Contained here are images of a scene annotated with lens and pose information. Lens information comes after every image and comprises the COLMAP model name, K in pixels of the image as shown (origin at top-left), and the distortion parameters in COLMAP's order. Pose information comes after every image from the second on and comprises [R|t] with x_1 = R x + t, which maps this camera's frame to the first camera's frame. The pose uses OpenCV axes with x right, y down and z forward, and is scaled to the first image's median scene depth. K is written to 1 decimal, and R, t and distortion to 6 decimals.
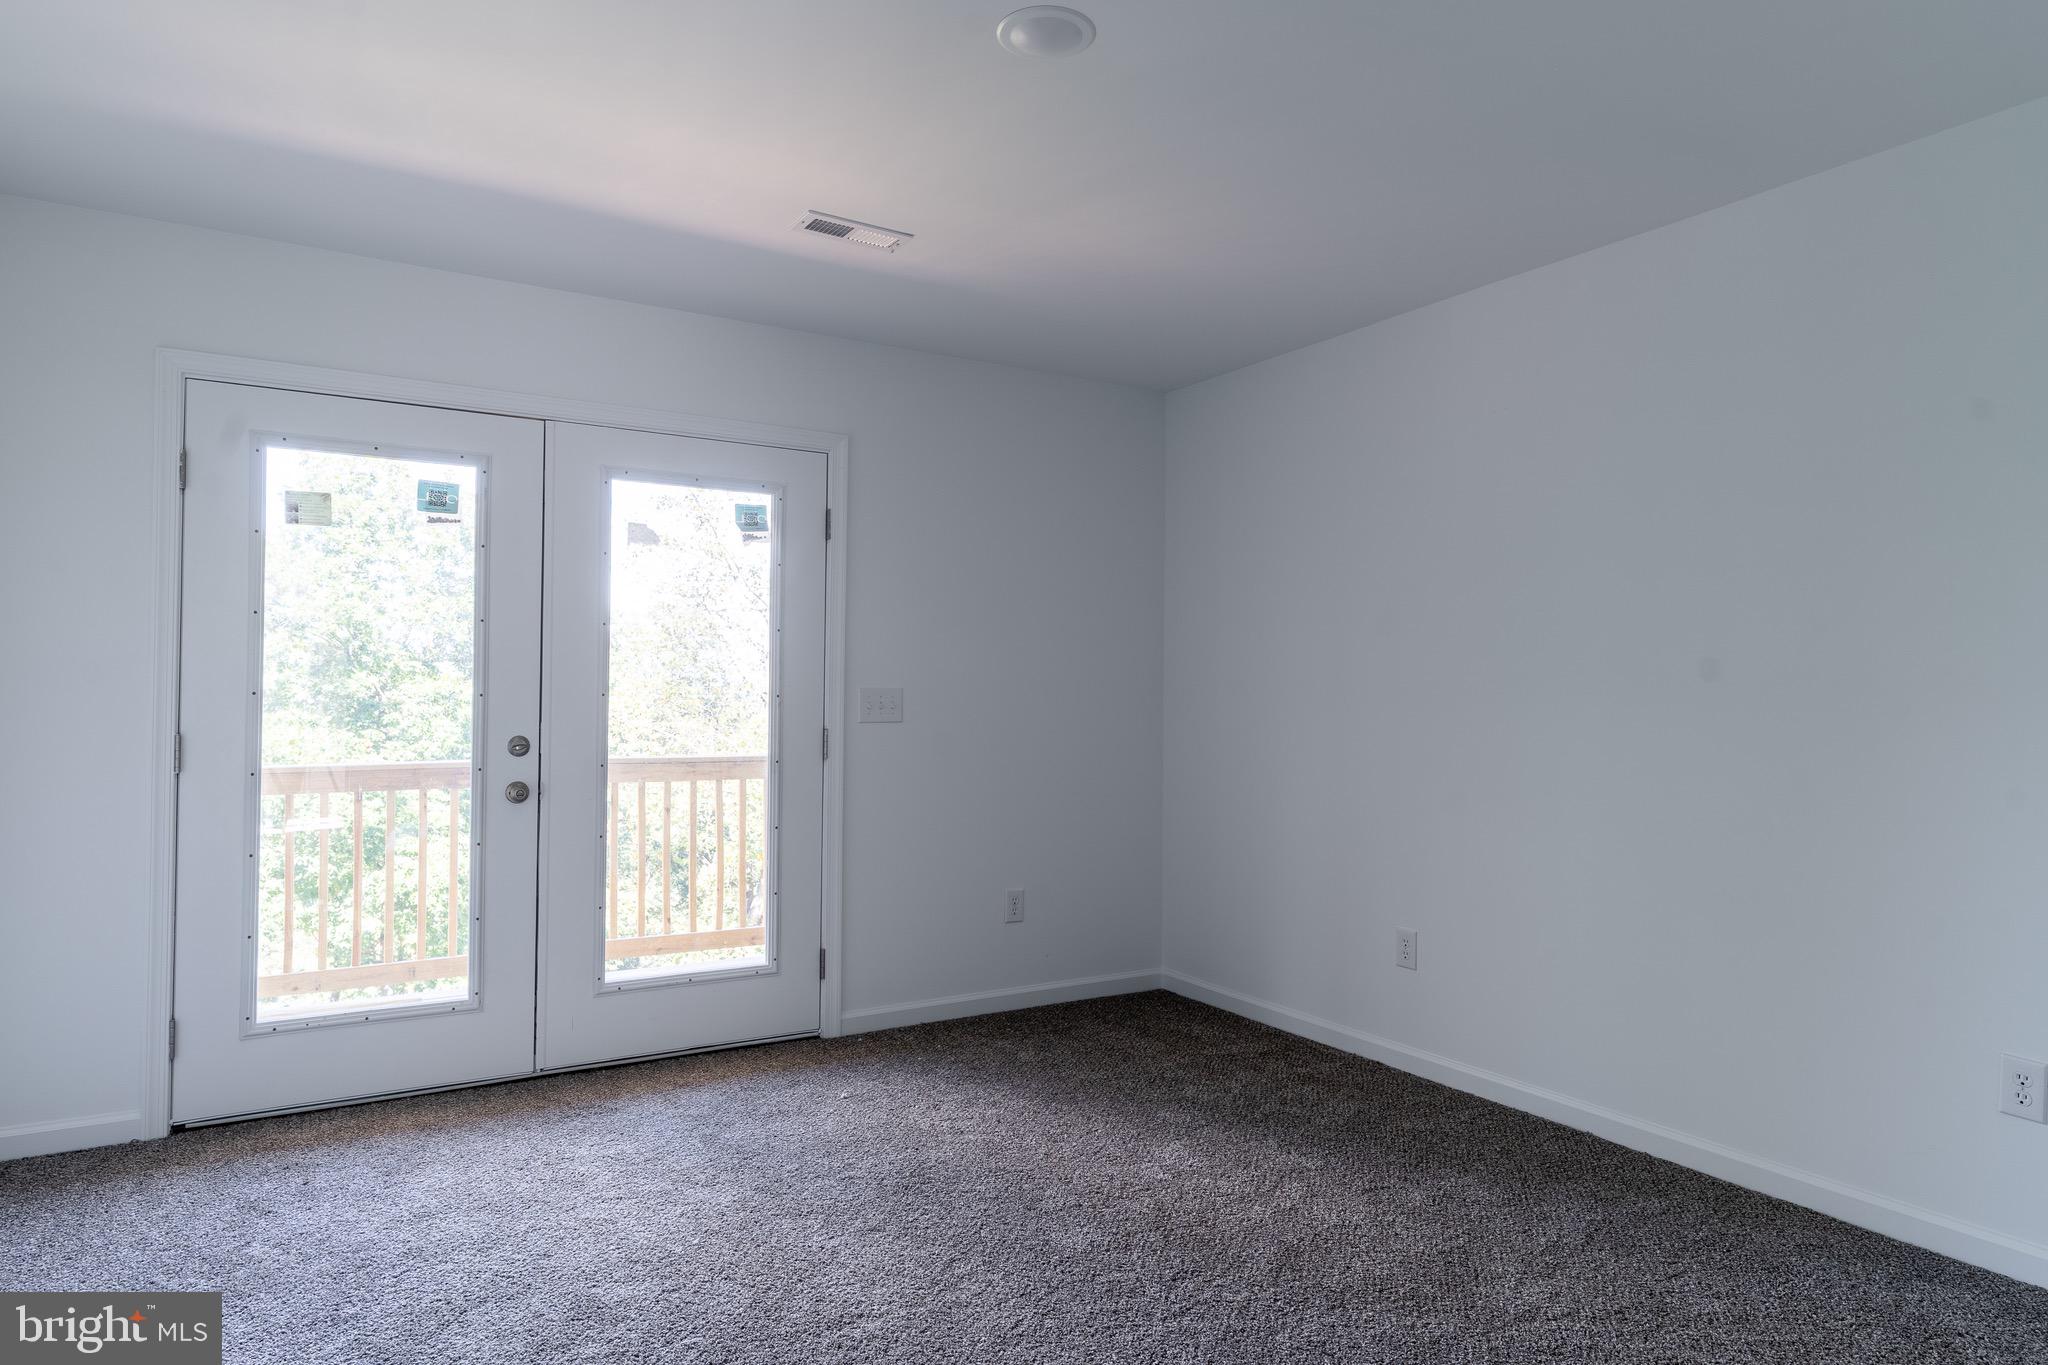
lens RADIAL K [[1242.4, 0, 1048.9], [0, 1242.4, 678.1], [0, 0, 1]] dist [-0.001393, 0.004106]
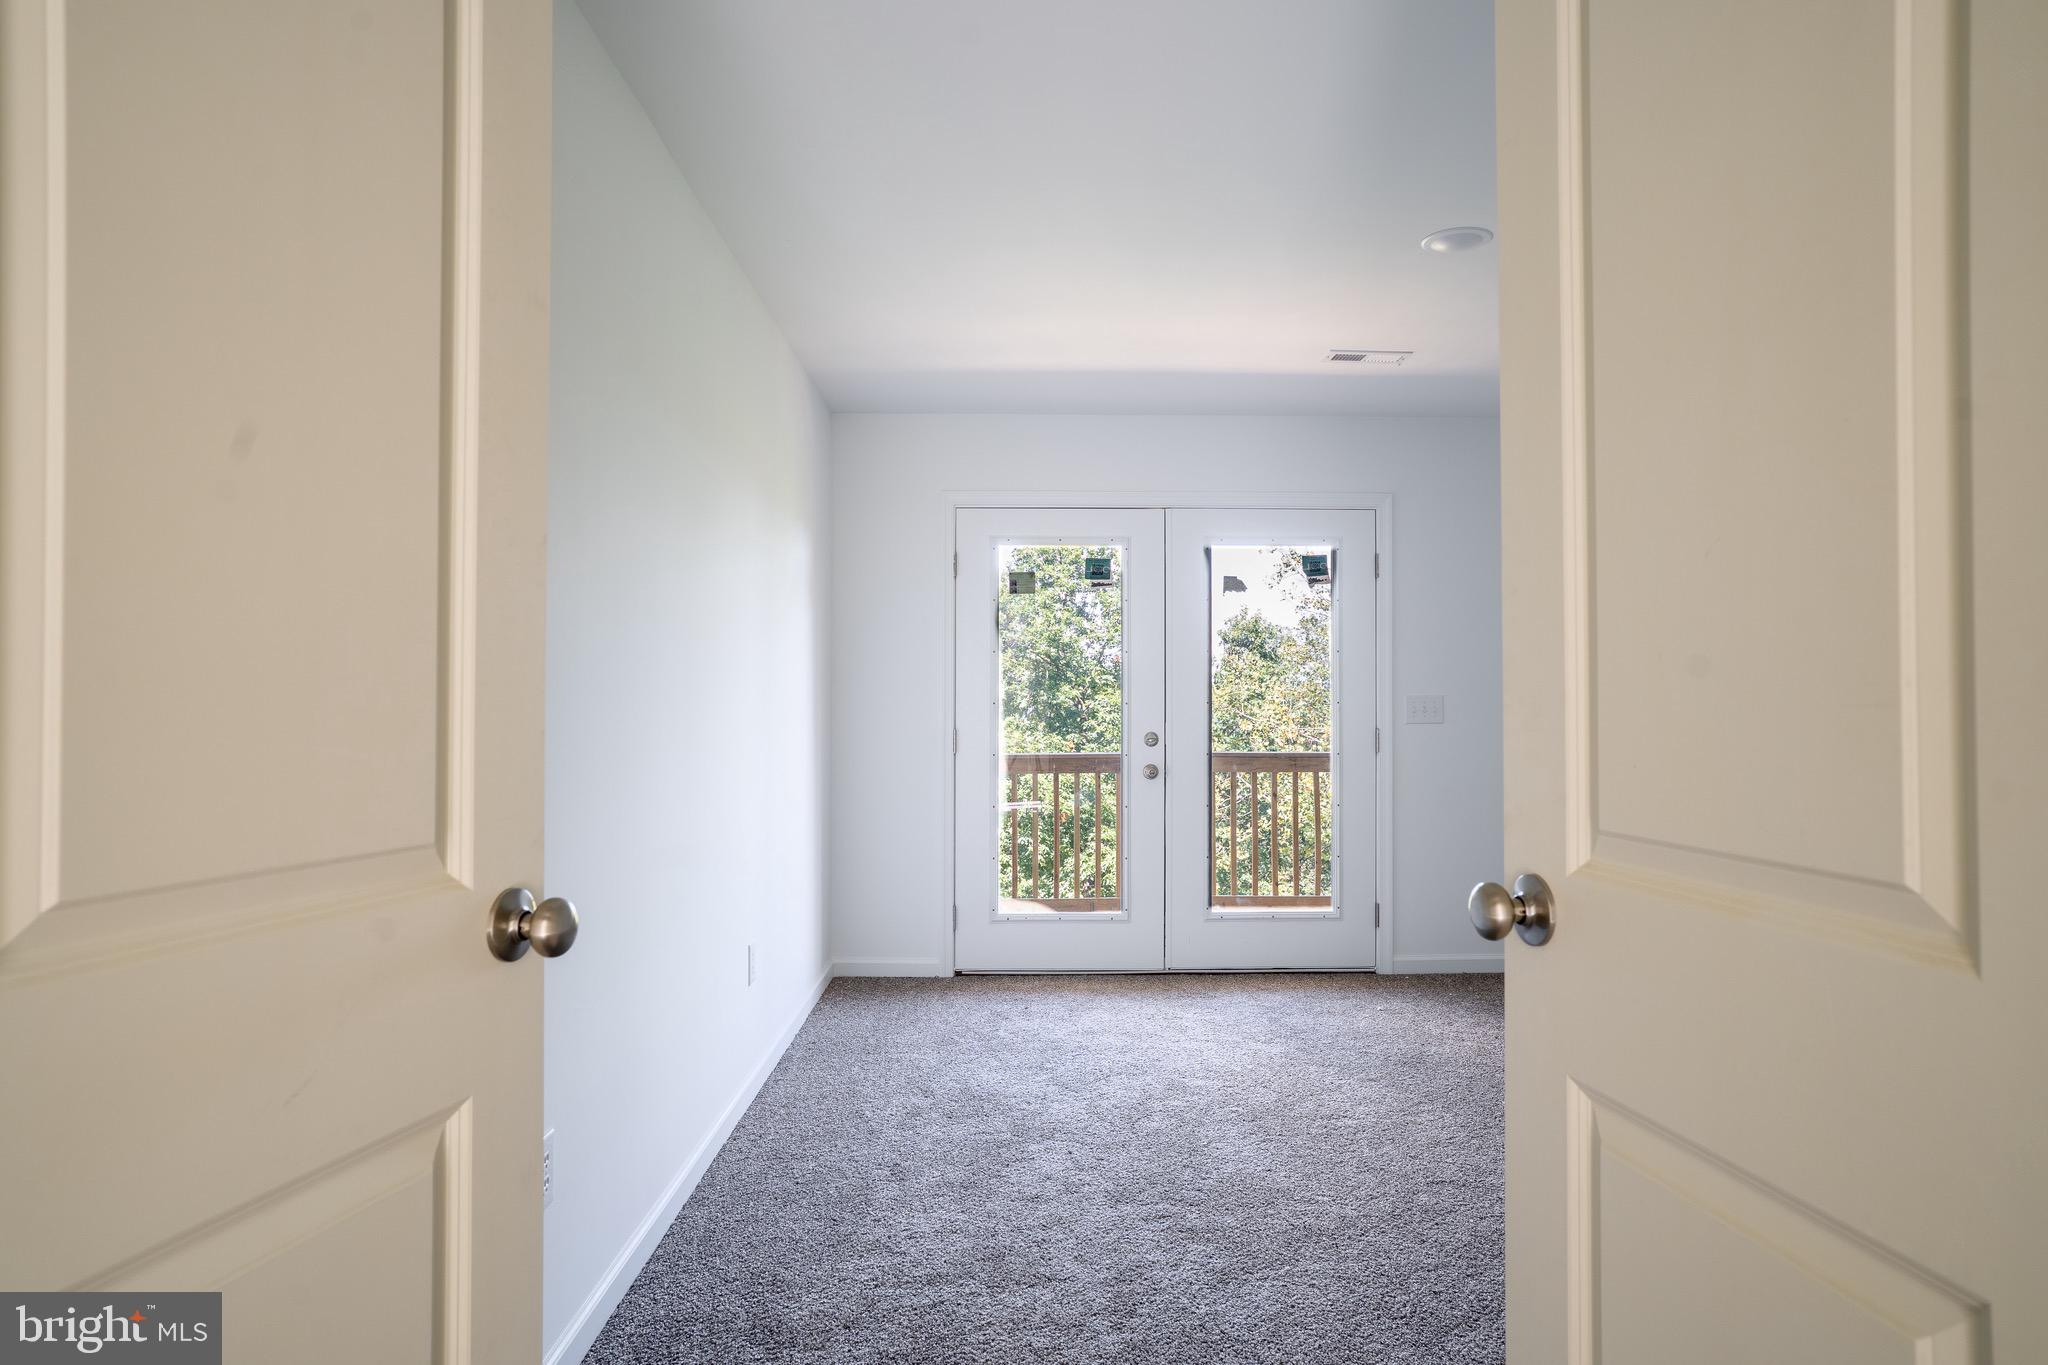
lens RADIAL K [[1242.4, 0, 1040.3], [0, 1242.4, 681.7], [0, 0, 1]] dist [-0.001393, 0.004106]
pose [[0.863756, -0.015045, -0.503685, 0.181159], [0.013357, 0.999887, -0.006959, -0.002643], [0.503733, -0.000717, 0.863859, -0.293980]]
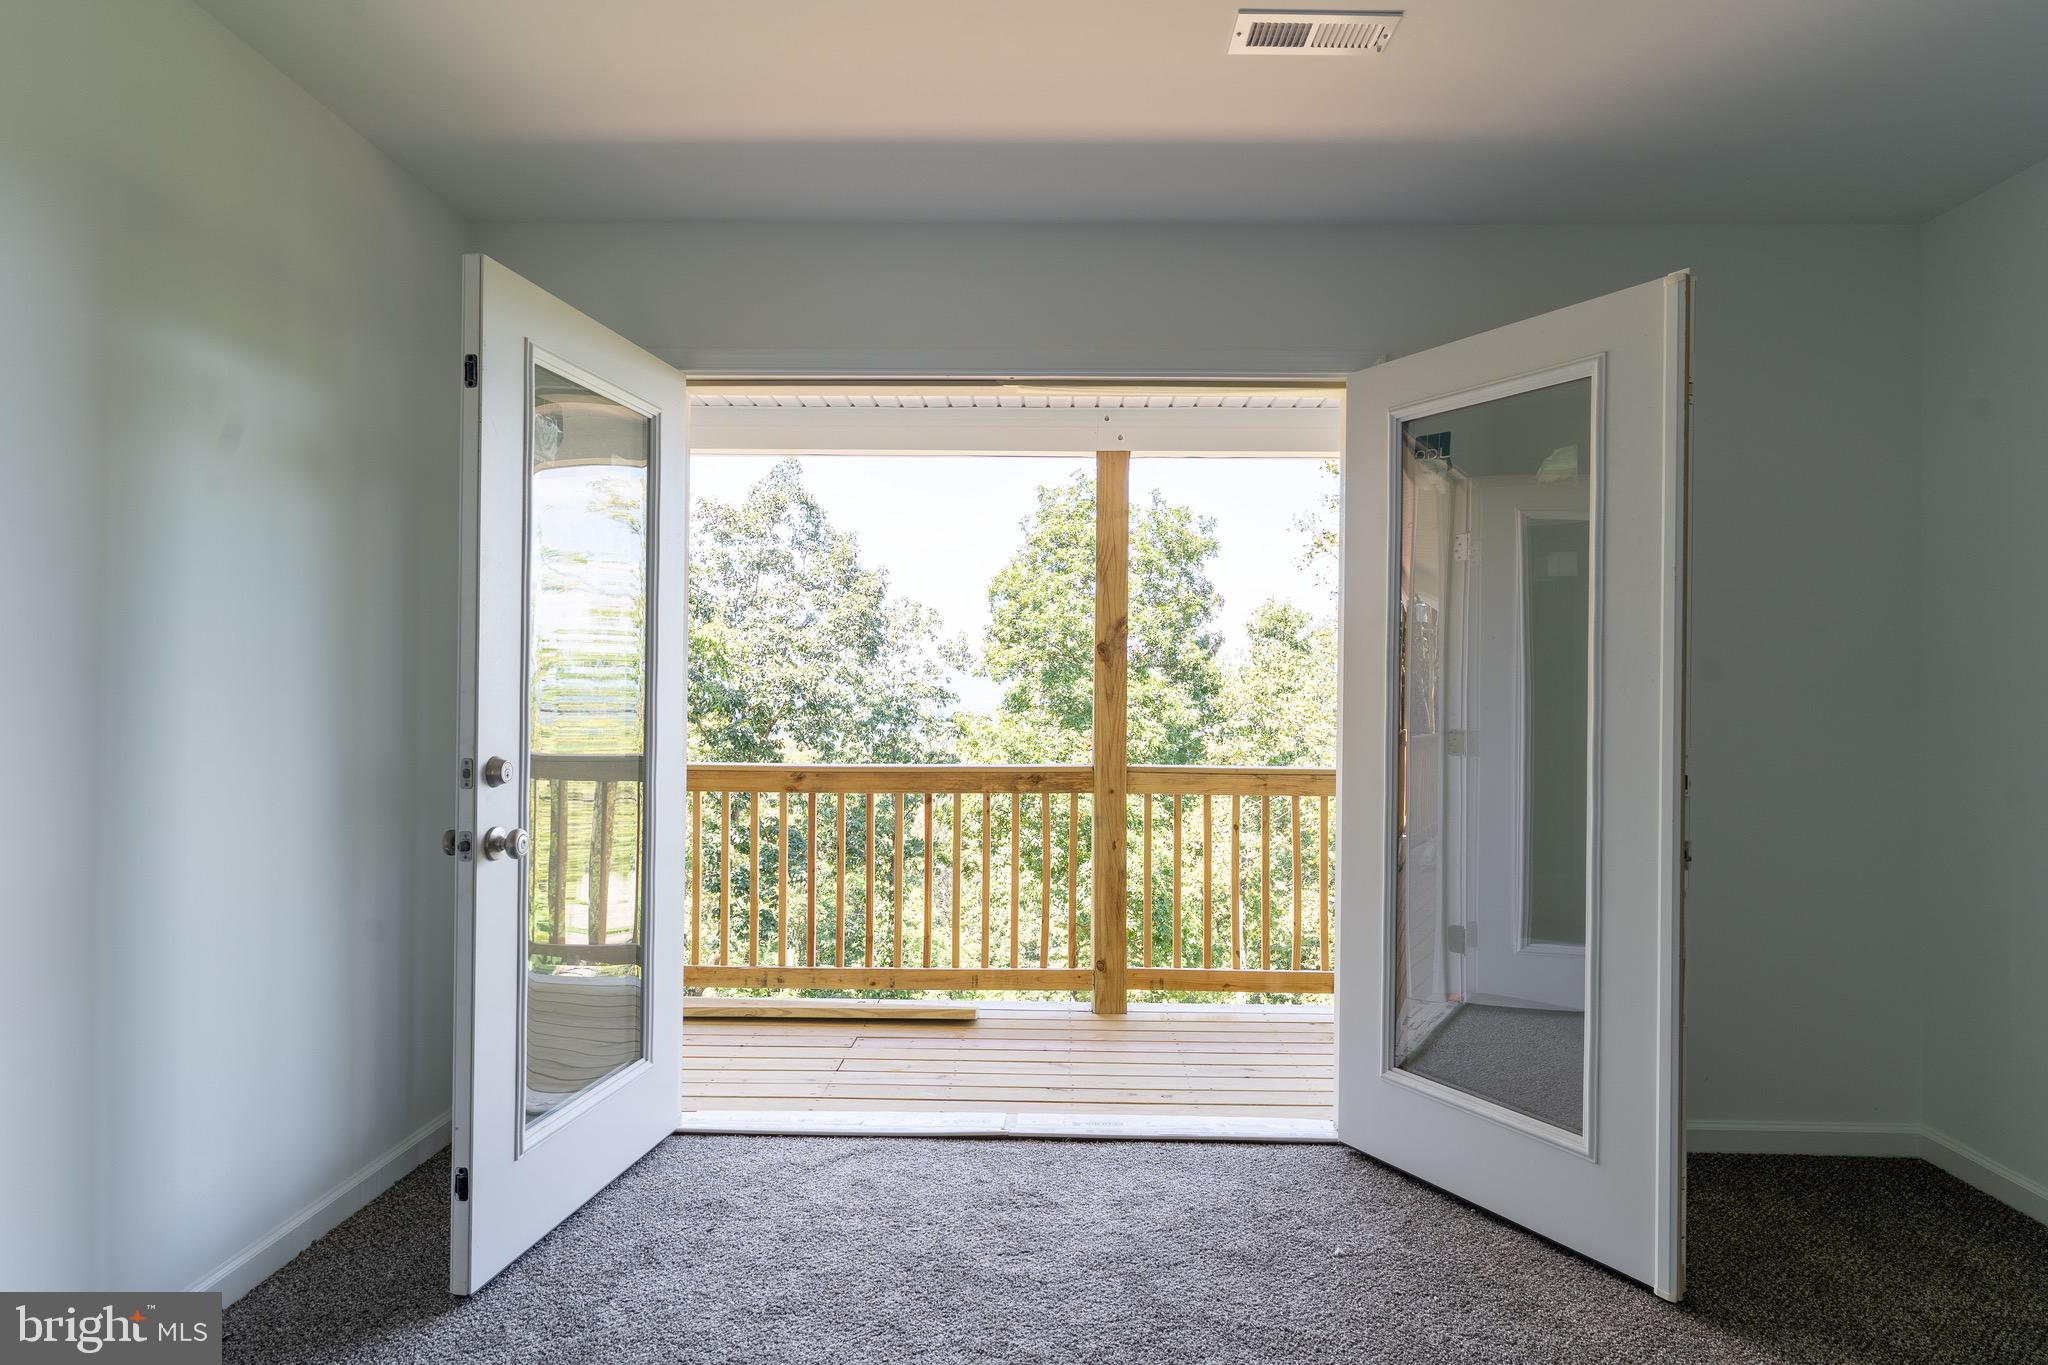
lens RADIAL K [[1242.4, 0, 1024.2], [0, 1242.4, 679.0], [0, 0, 1]] dist [-0.001393, 0.004106]
pose [[0.837362, -0.008099, -0.546589, 0.077004], [0.006869, 0.999967, -0.004293, 0.006555], [0.546606, -0.000160, 0.837390, 0.294295]]
